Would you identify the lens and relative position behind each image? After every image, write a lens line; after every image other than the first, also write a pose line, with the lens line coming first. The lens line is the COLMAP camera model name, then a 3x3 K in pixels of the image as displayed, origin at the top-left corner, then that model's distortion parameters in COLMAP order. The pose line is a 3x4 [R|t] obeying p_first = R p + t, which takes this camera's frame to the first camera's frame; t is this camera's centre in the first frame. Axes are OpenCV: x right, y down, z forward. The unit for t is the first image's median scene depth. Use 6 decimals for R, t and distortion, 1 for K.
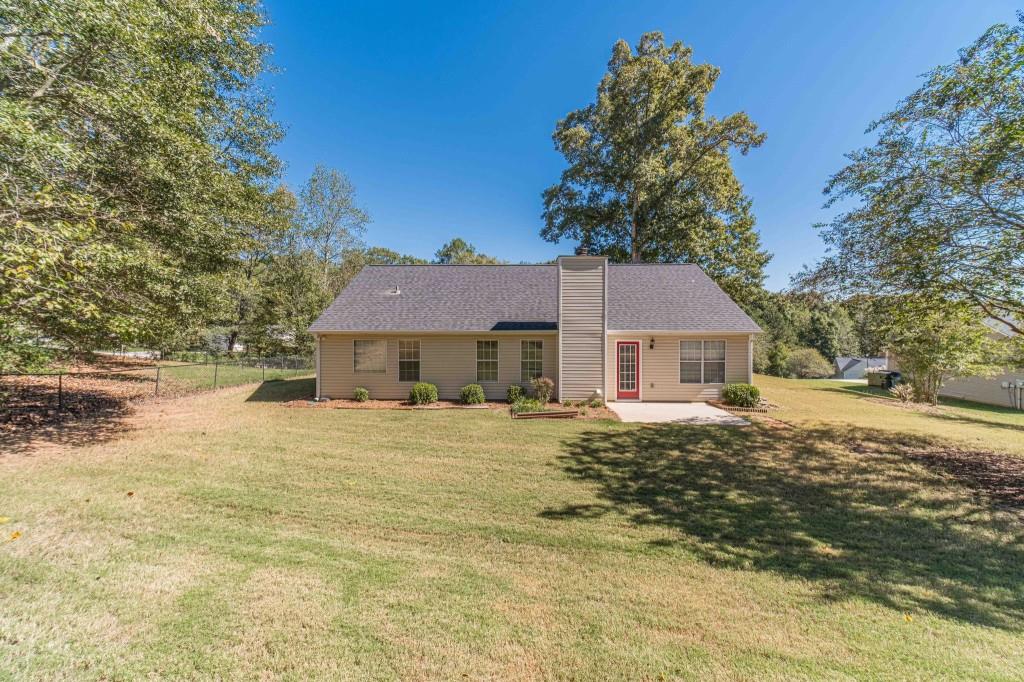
lens RADIAL K [[408.2, 0, 506.0], [0, 408.2, 332.3], [0, 0, 1]] dist [0.008347, -0.000823]
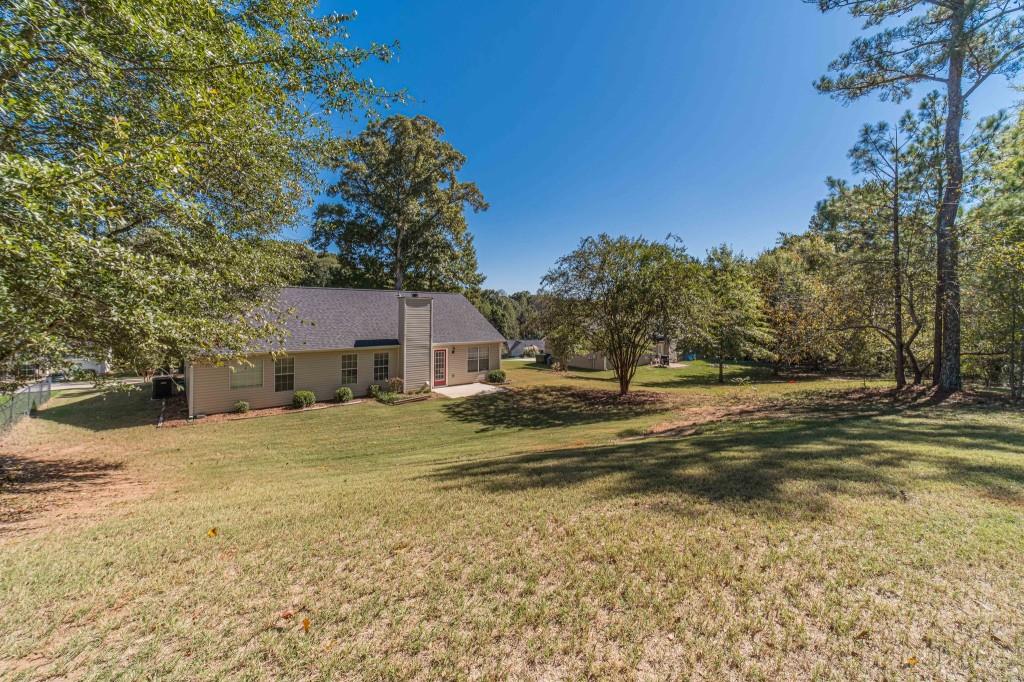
lens RADIAL K [[408.2, 0, 516.5], [0, 408.2, 335.4], [0, 0, 1]] dist [0.008347, -0.000823]
pose [[0.758315, -0.031053, 0.651148, -0.509819], [0.007034, 0.999196, 0.039460, -0.093629], [-0.651850, -0.025343, 0.757924, -0.398365]]
